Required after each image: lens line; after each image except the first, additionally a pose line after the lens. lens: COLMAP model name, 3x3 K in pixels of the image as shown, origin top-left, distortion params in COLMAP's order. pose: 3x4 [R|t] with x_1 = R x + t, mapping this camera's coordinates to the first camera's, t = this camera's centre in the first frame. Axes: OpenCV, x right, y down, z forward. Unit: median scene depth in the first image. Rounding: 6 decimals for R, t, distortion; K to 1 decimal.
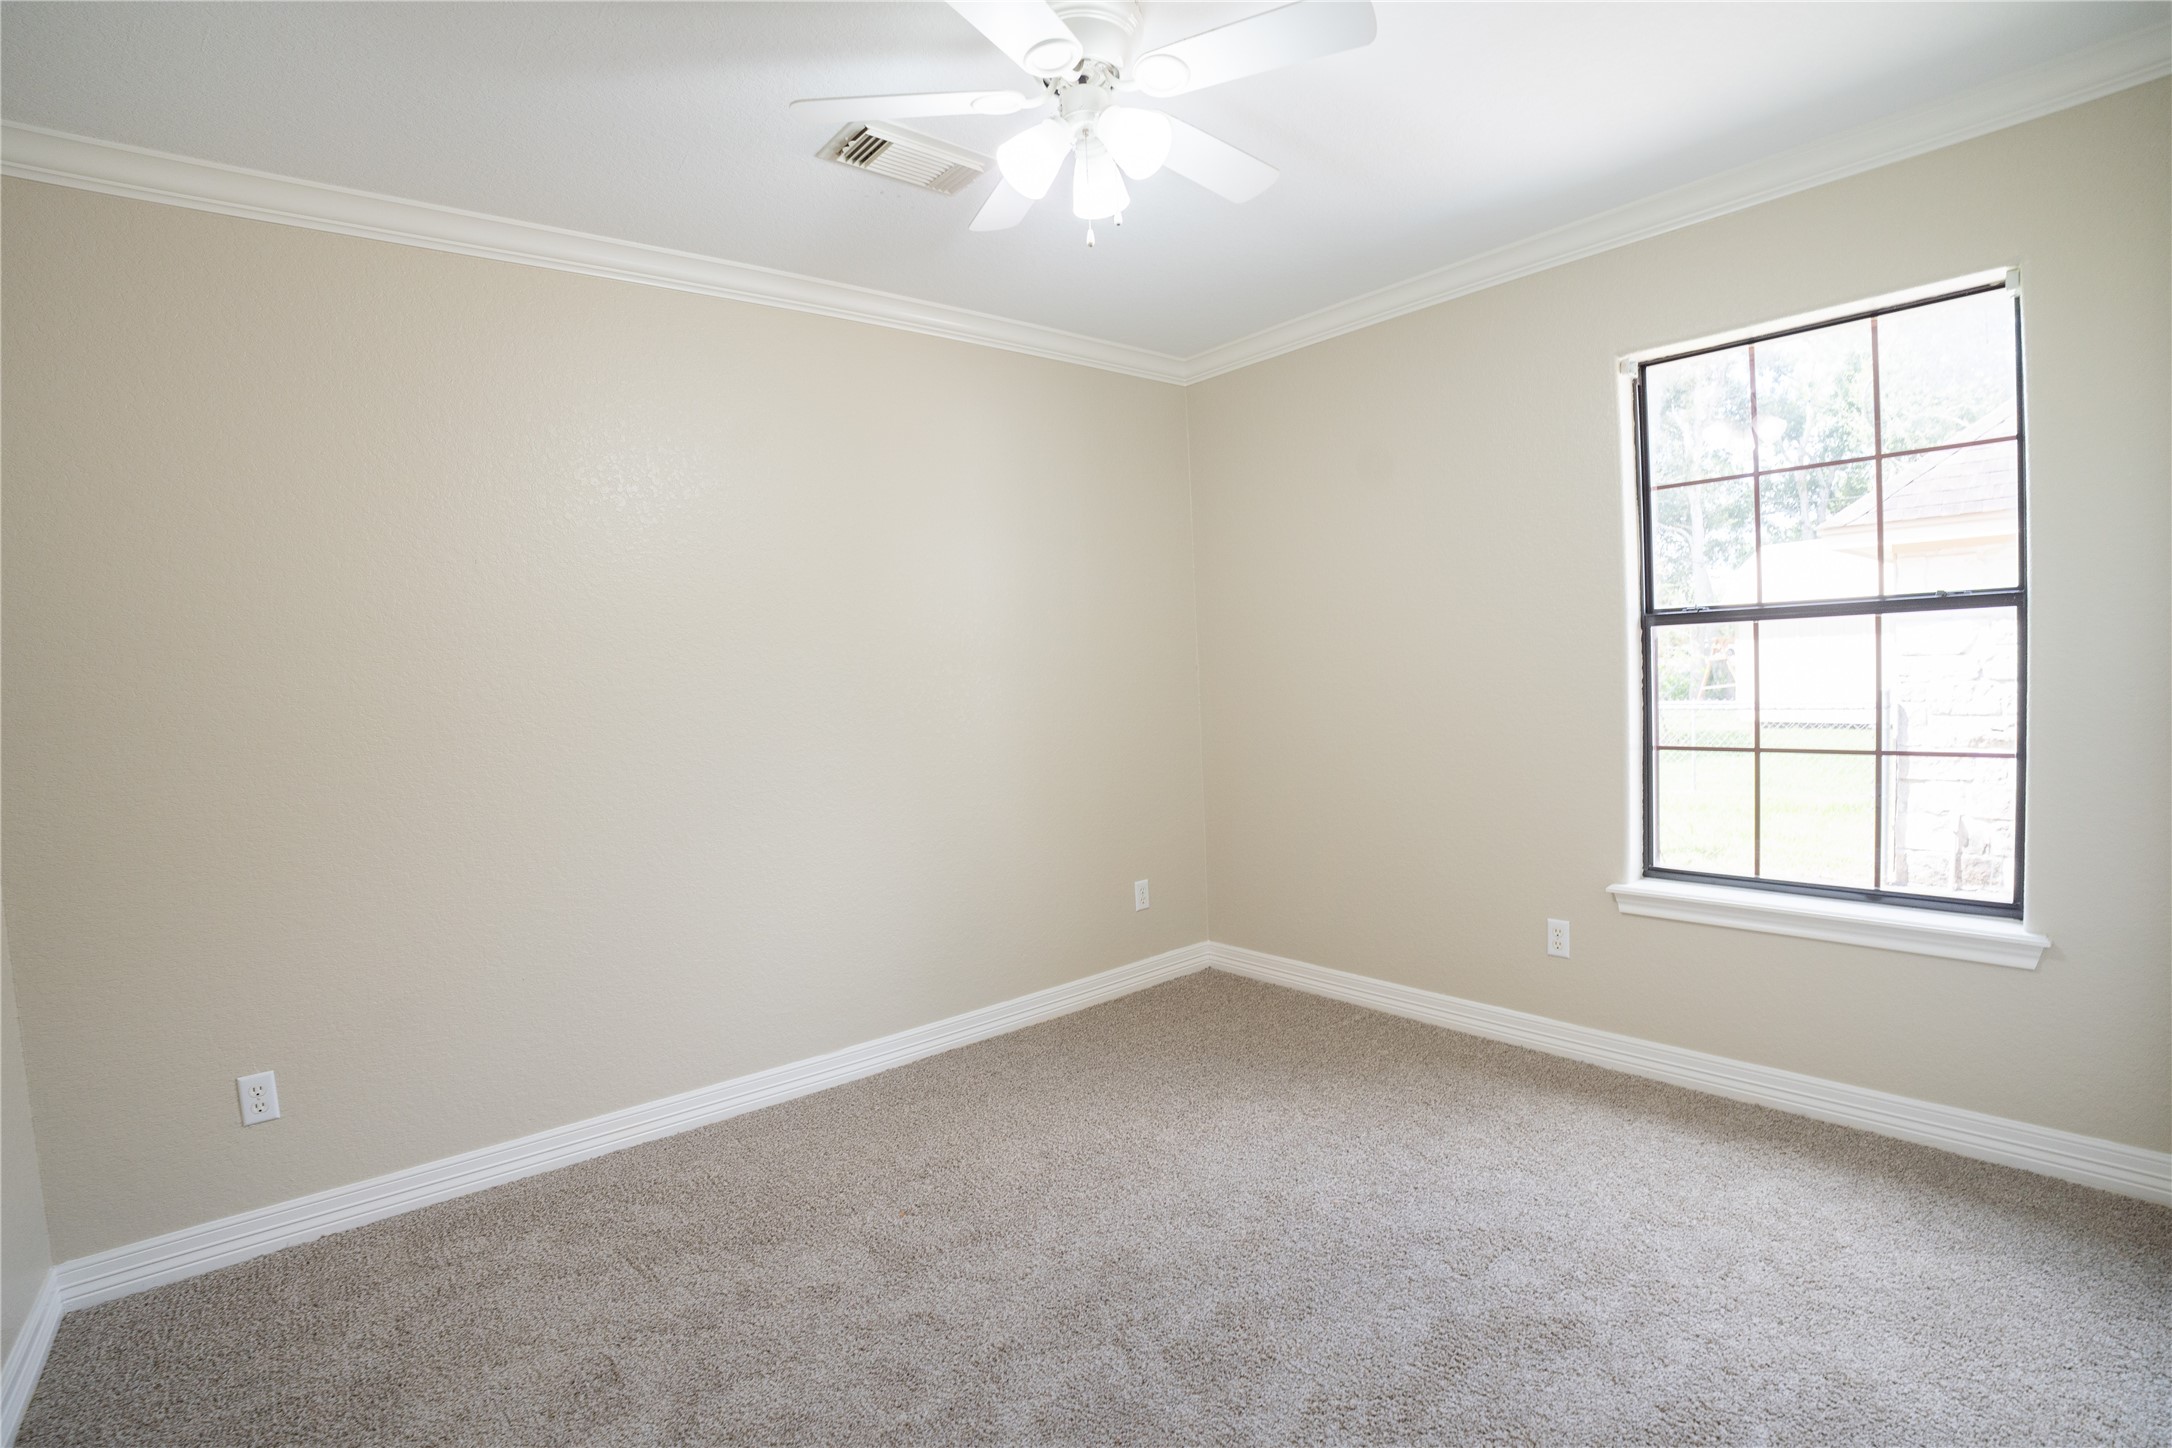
lens RADIAL K [[1004.6, 0, 1086.0], [0, 1004.6, 724.0], [0, 0, 1]] dist [-0.000727, -0.000291]
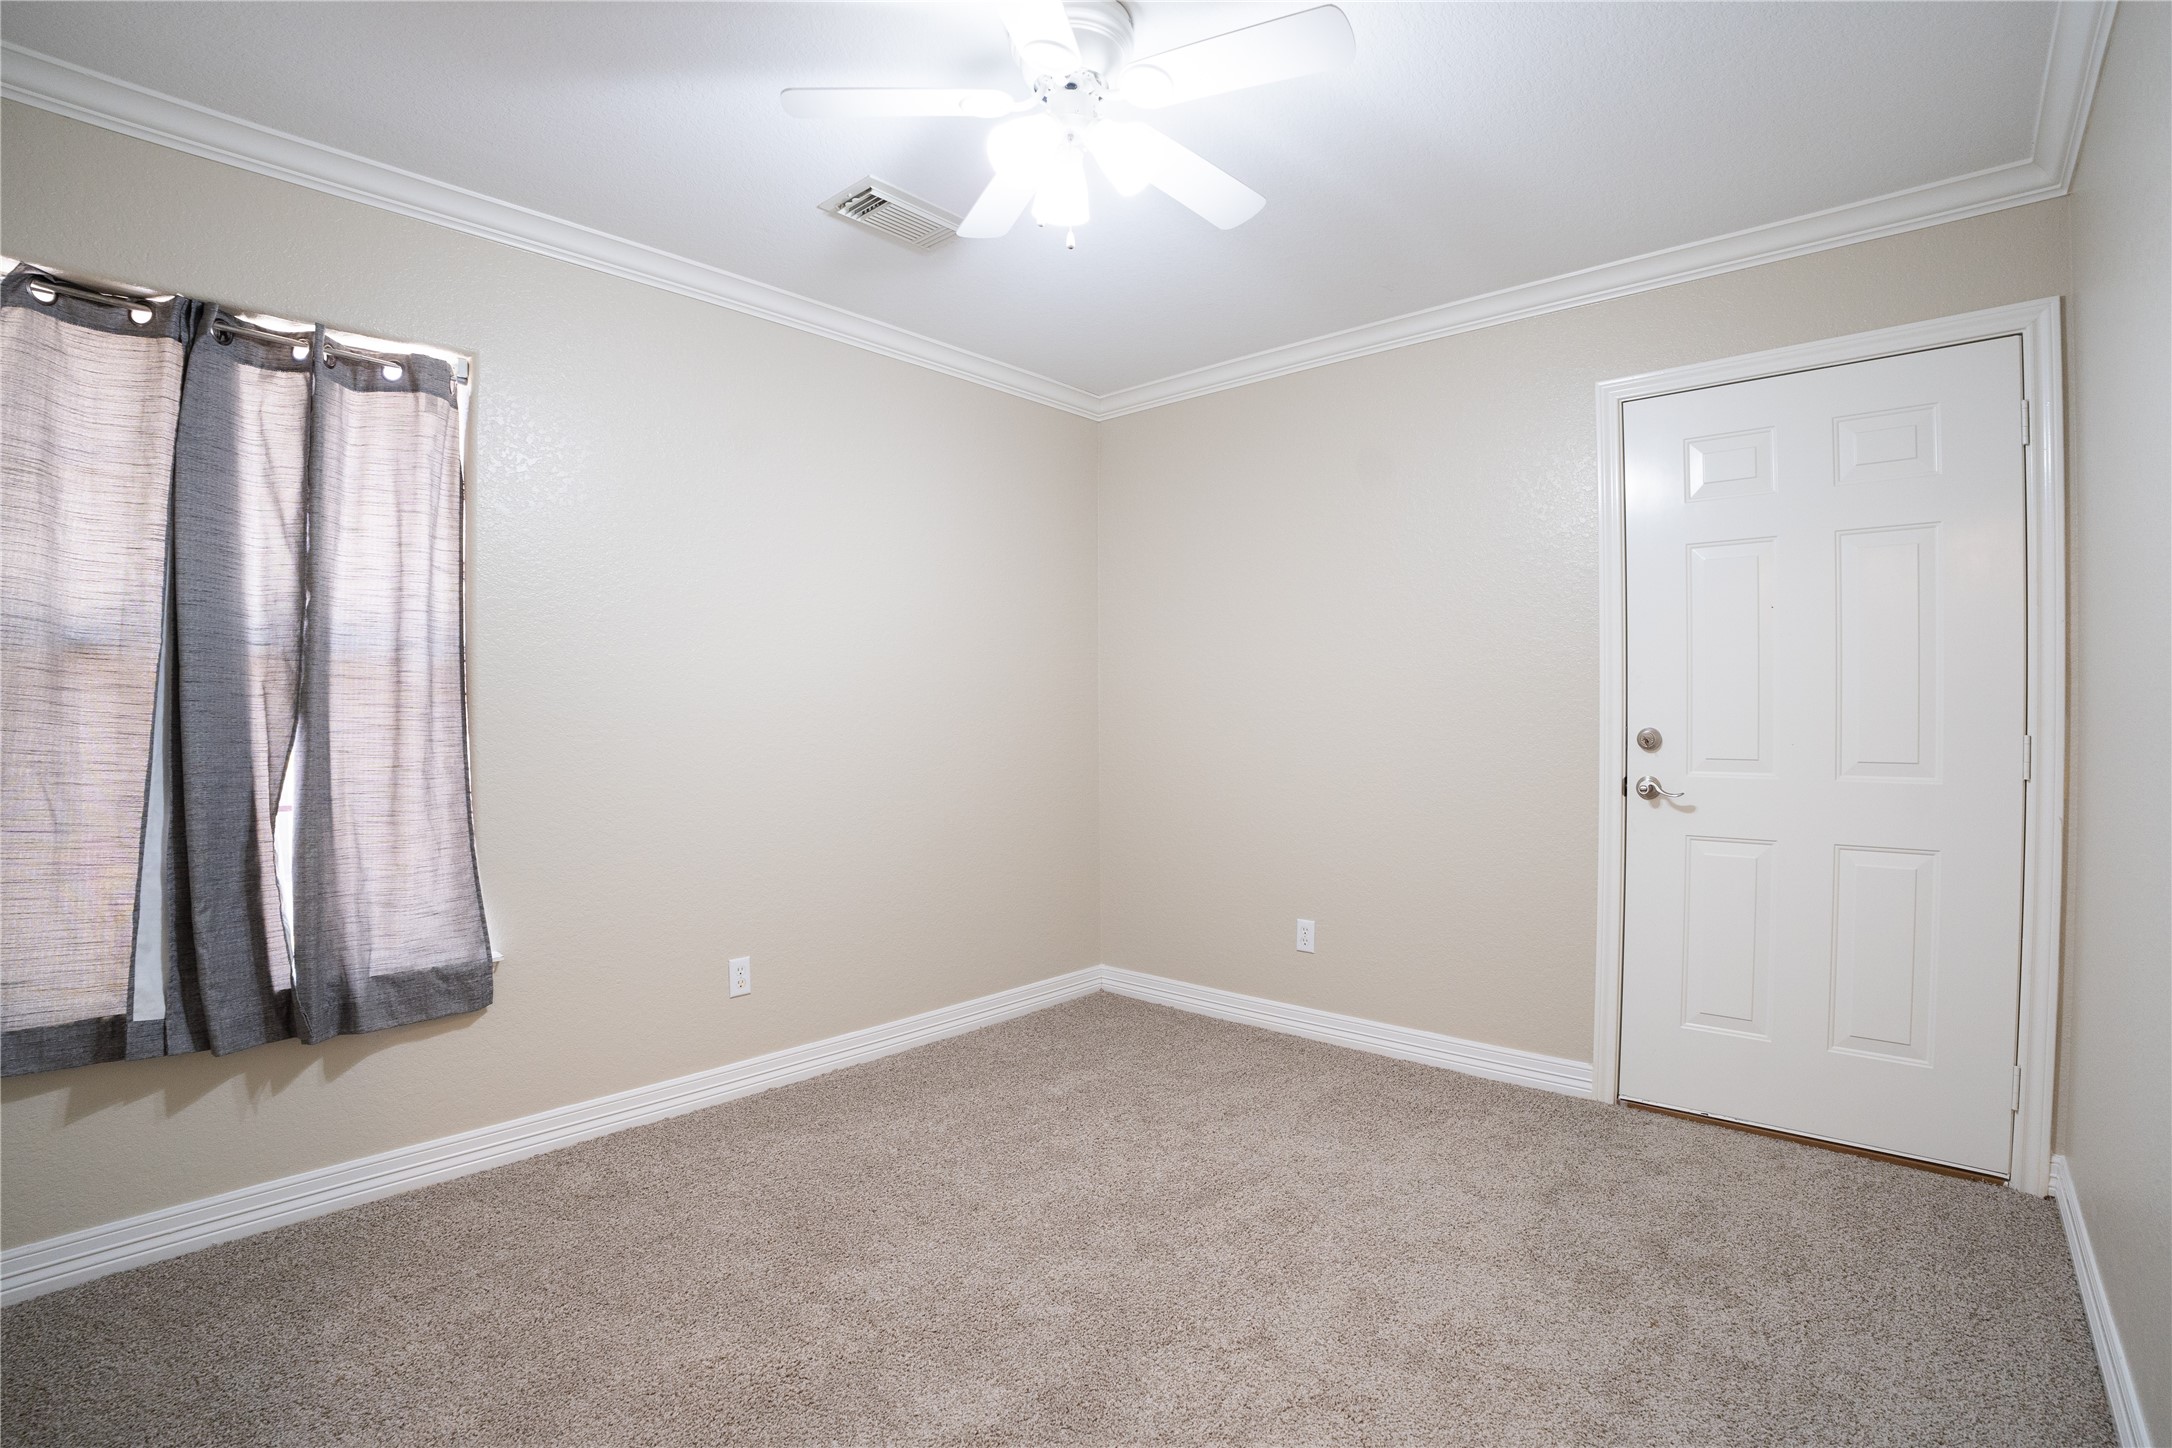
lens RADIAL K [[1045.7, 0, 1086.0], [0, 1045.7, 724.0], [0, 0, 1]] dist [-0.000526, 0.000149]
pose [[0.984666, 0.059309, 0.164061, -0.092187], [-0.054885, 0.998000, -0.031375, 0.008773], [-0.165593, 0.021890, 0.985951, -0.063631]]
